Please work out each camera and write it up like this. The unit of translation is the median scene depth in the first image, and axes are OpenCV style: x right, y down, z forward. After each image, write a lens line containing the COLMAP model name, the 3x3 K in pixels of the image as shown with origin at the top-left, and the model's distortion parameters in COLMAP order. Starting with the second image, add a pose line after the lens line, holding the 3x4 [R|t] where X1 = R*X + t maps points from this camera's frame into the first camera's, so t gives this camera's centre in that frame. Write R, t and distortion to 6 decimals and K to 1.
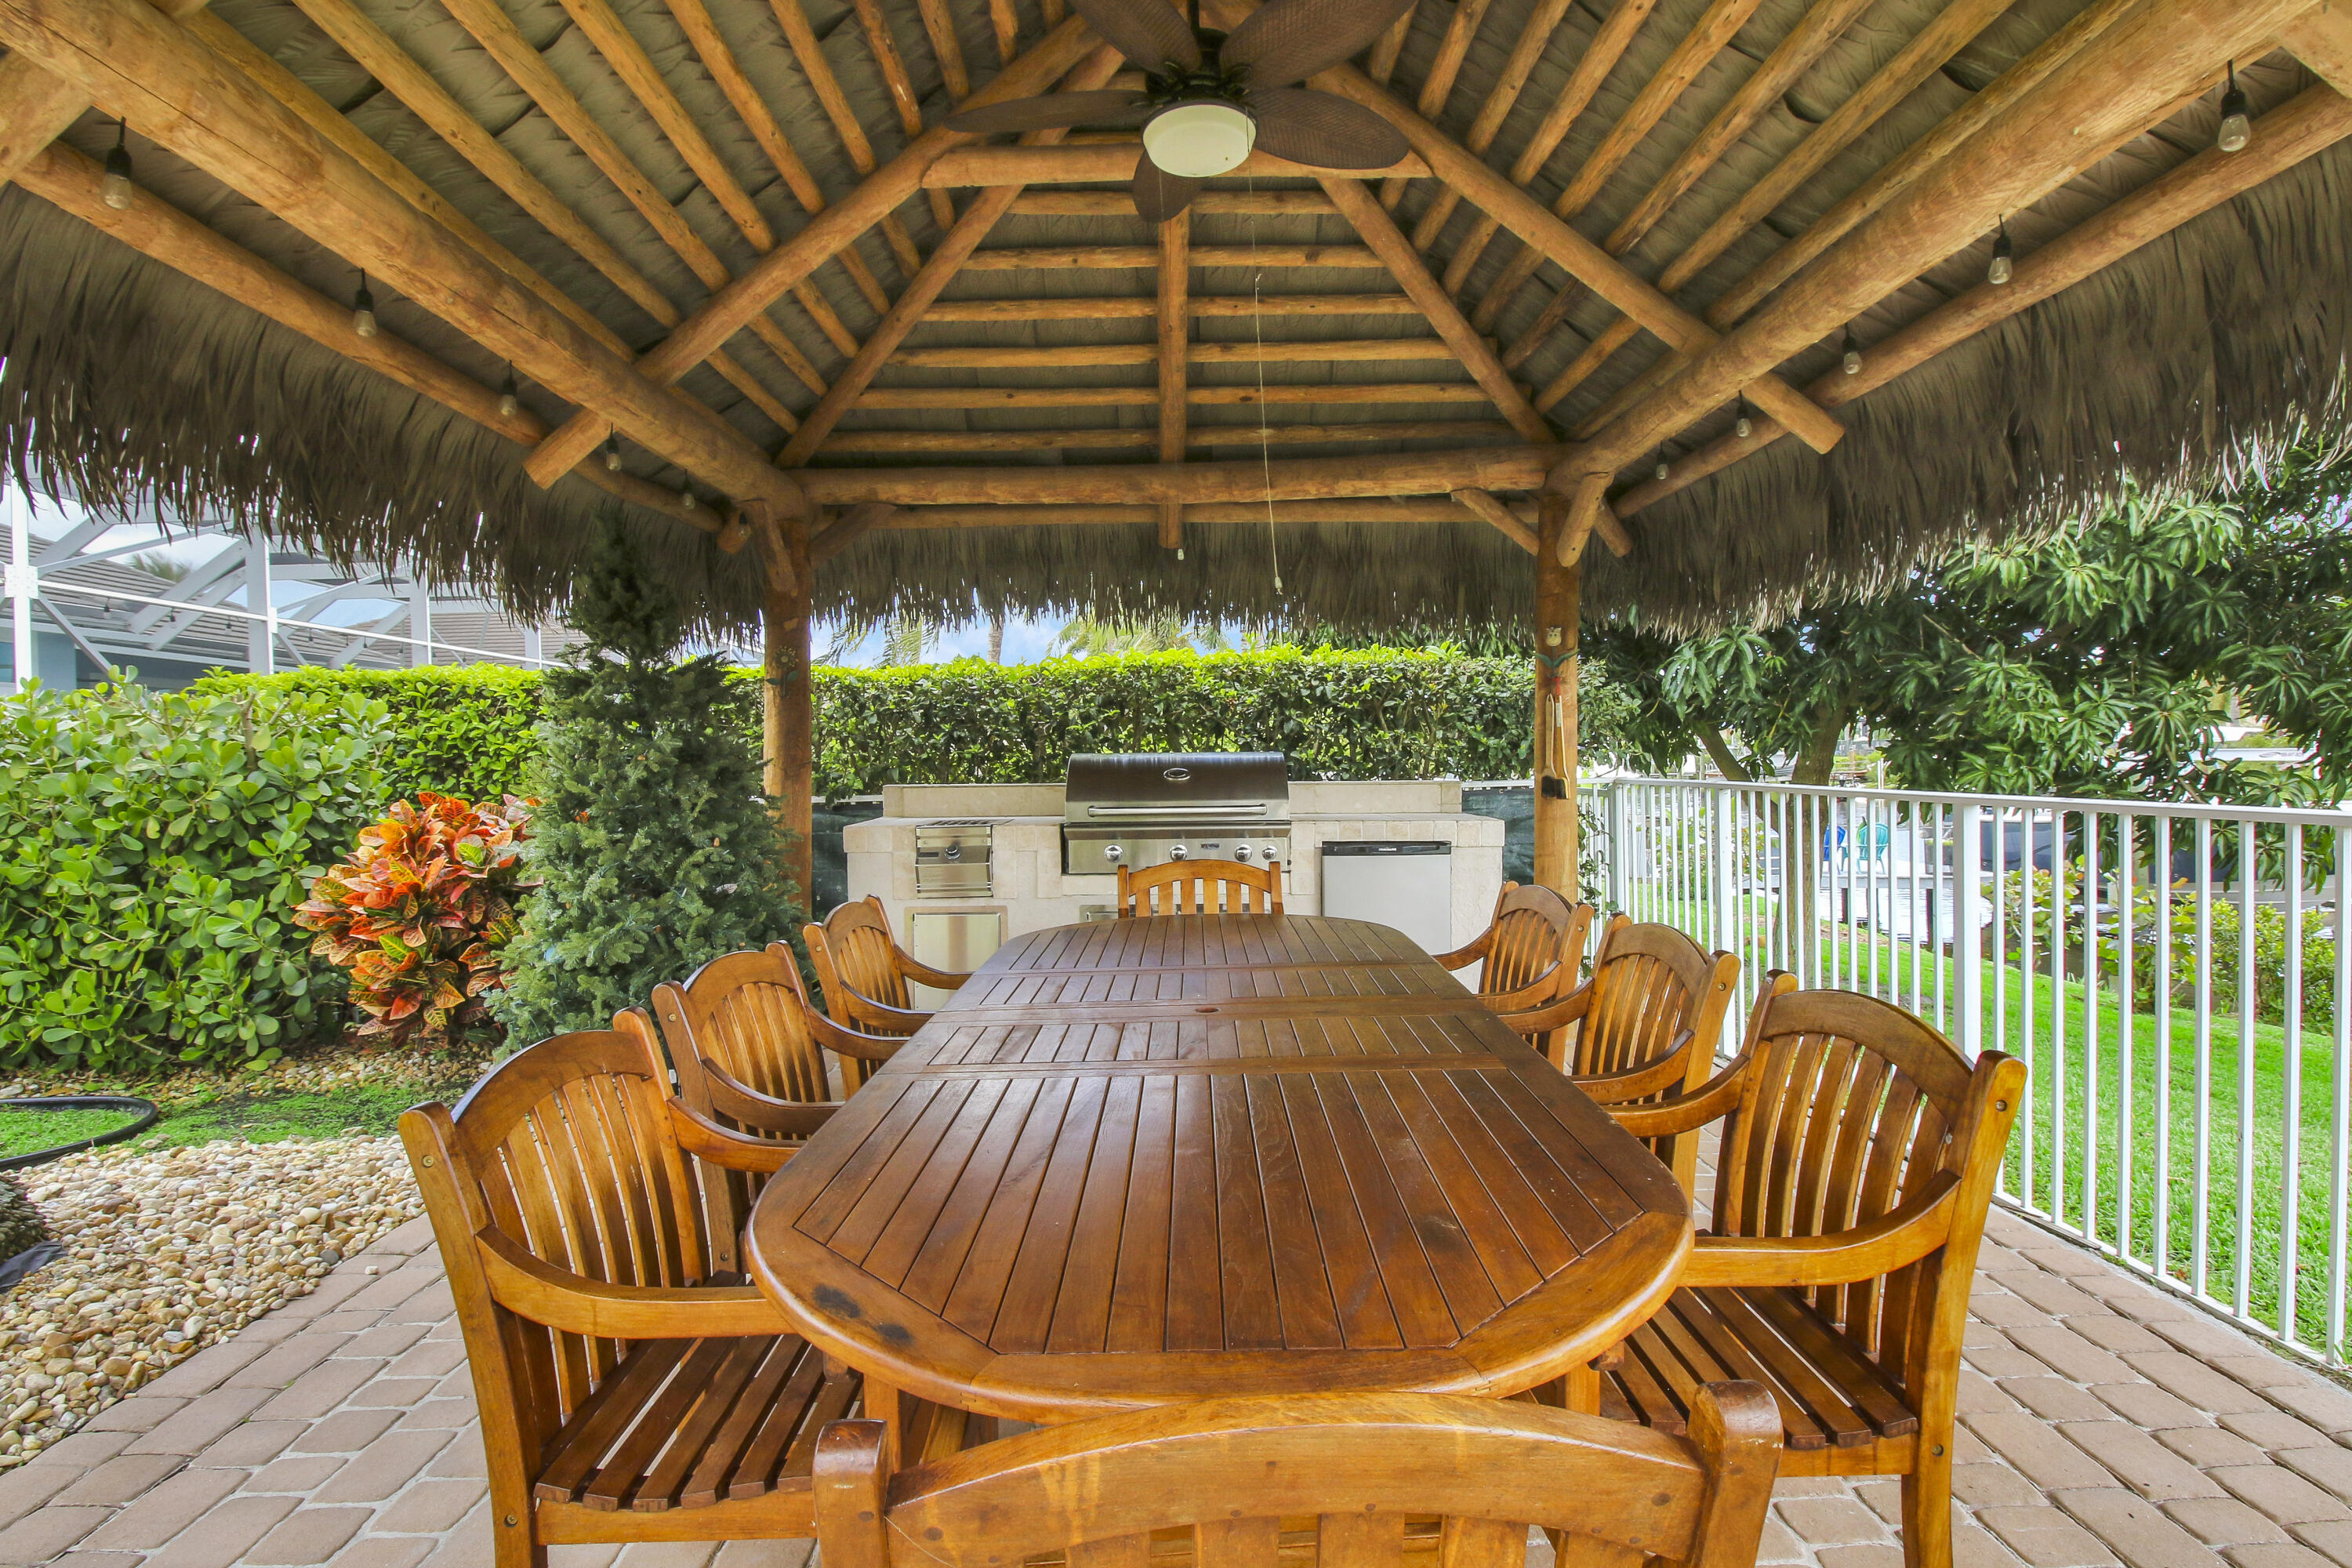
lens RADIAL K [[1130.1, 0, 1176.0], [0, 1130.1, 784.0], [0, 0, 1]] dist [-0.016424, -0.000262]
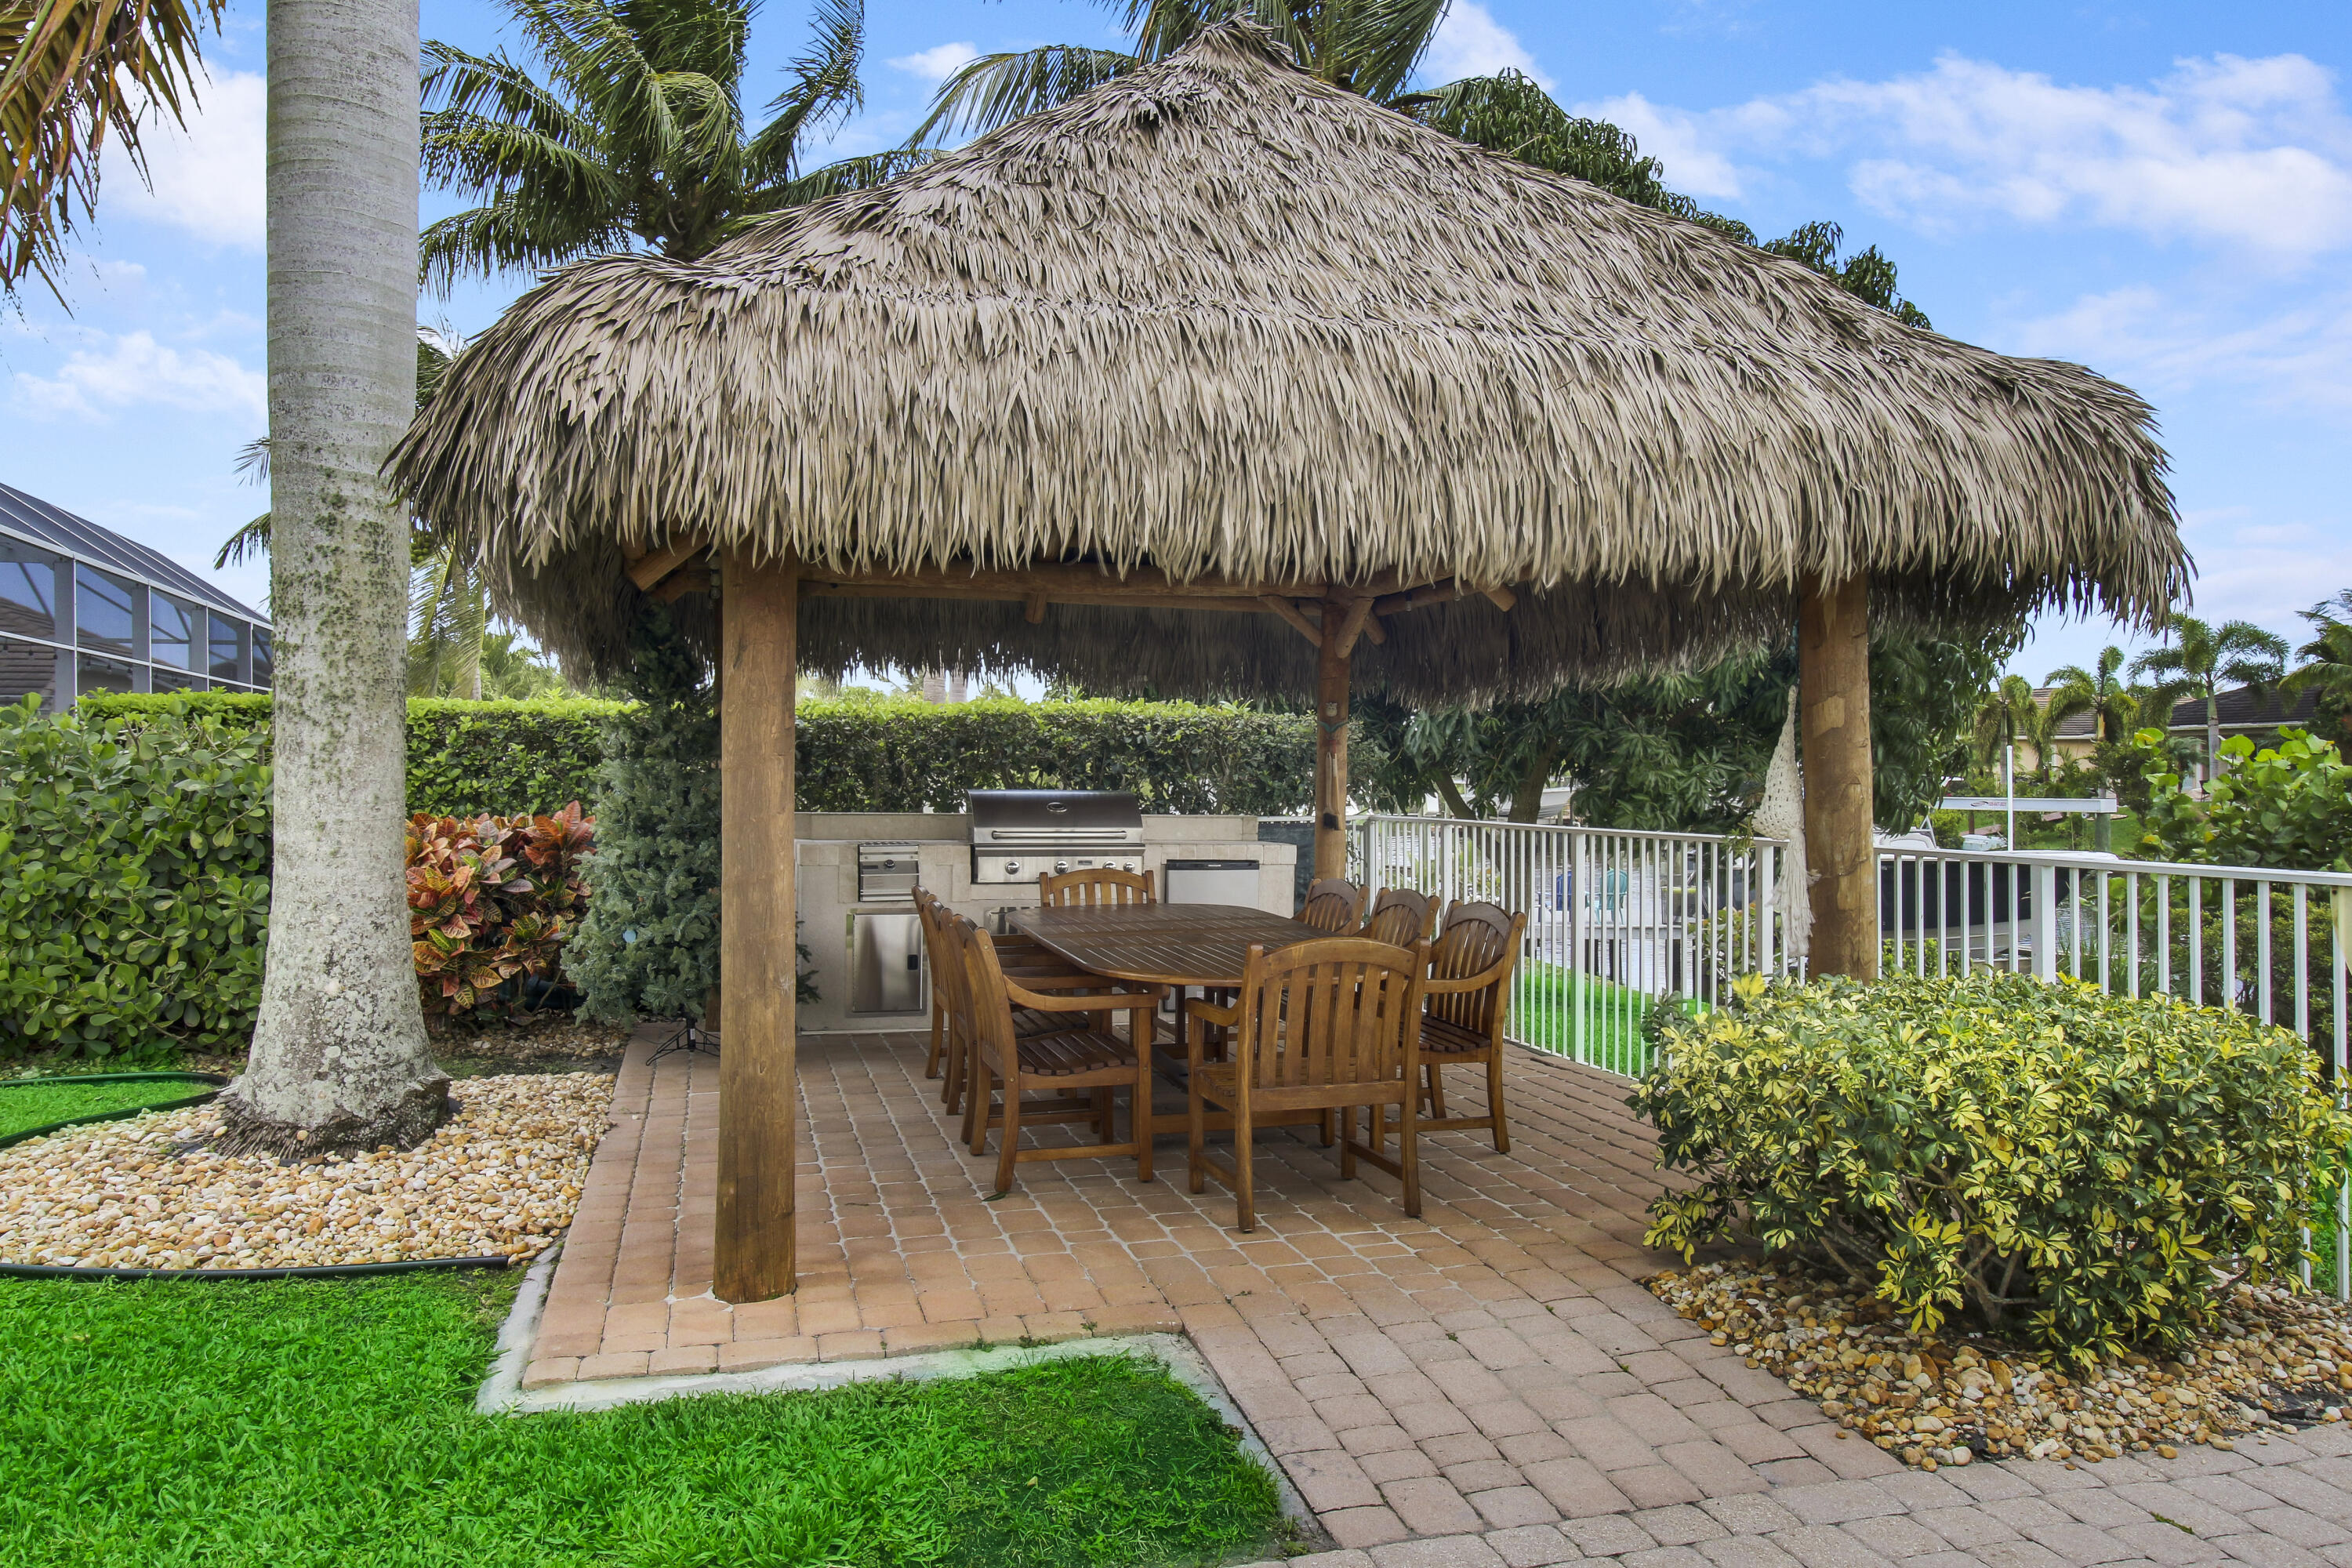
lens RADIAL K [[1676.6, 0, 1176.0], [0, 1676.6, 784.0], [0, 0, 1]] dist [0.001062, 0.000123]
pose [[0.962123, 0.020382, 0.271852, -0.327414], [-0.014179, 0.999593, -0.024765, 0.008935], [-0.272246, 0.019972, 0.962020, -0.741206]]
